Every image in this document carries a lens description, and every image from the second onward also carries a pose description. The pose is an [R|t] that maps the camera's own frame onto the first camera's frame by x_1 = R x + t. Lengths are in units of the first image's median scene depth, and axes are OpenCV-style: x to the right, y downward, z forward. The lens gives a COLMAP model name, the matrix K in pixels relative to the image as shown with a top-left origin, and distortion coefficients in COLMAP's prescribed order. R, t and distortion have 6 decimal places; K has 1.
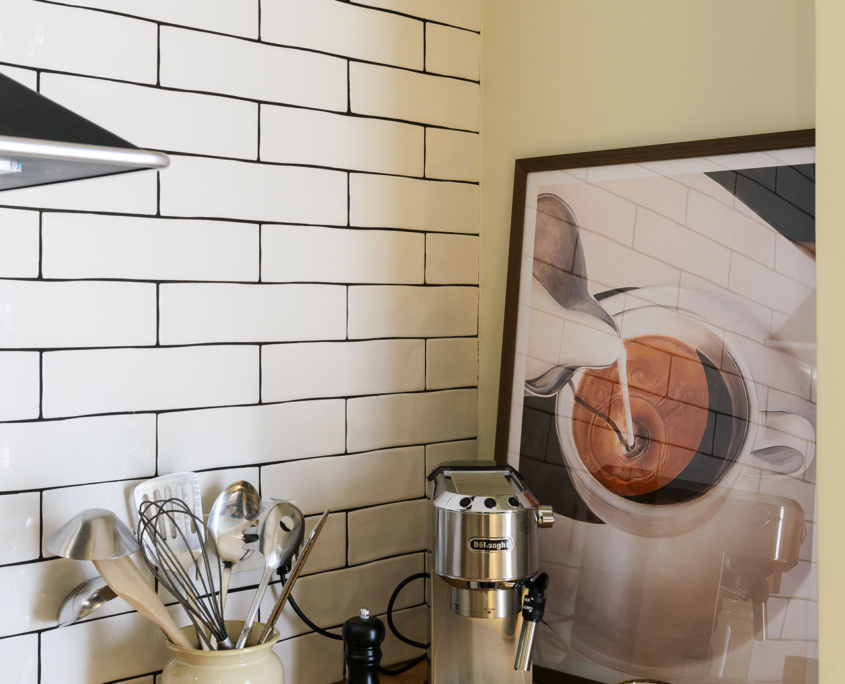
lens RADIAL K [[1227.7, 0, 422.0], [0, 1227.7, 287.0], [0, 0, 1]] dist [-0.035950, -0.069488]
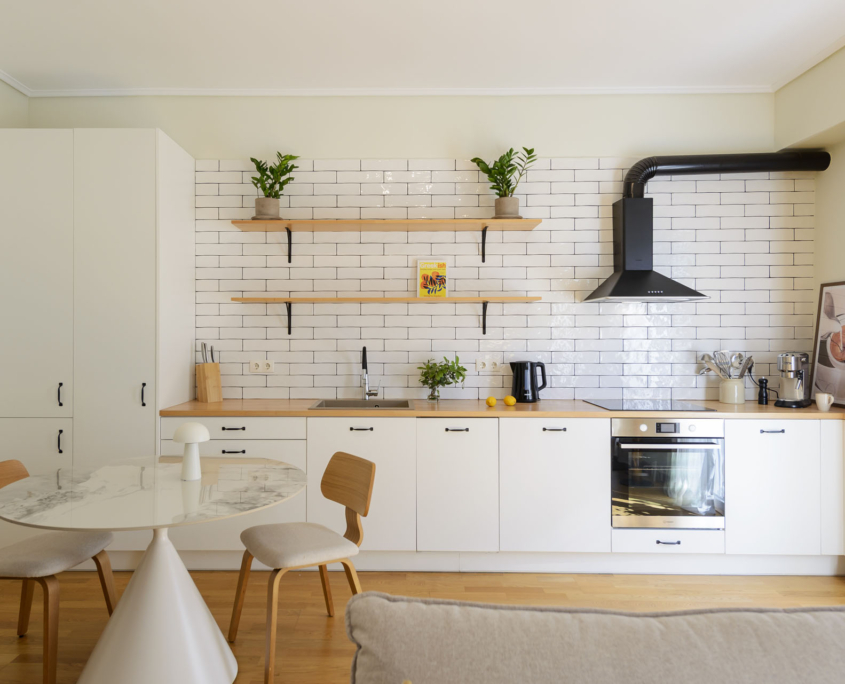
lens RADIAL K [[578.4, 0, 405.0], [0, 578.4, 330.7], [0, 0, 1]] dist [0.001709, 0.000646]
pose [[0.684441, -0.002983, -0.729062, 0.594105], [0.010017, 0.999936, 0.005313, 0.033228], [0.728999, -0.010939, 0.684427, -1.507266]]
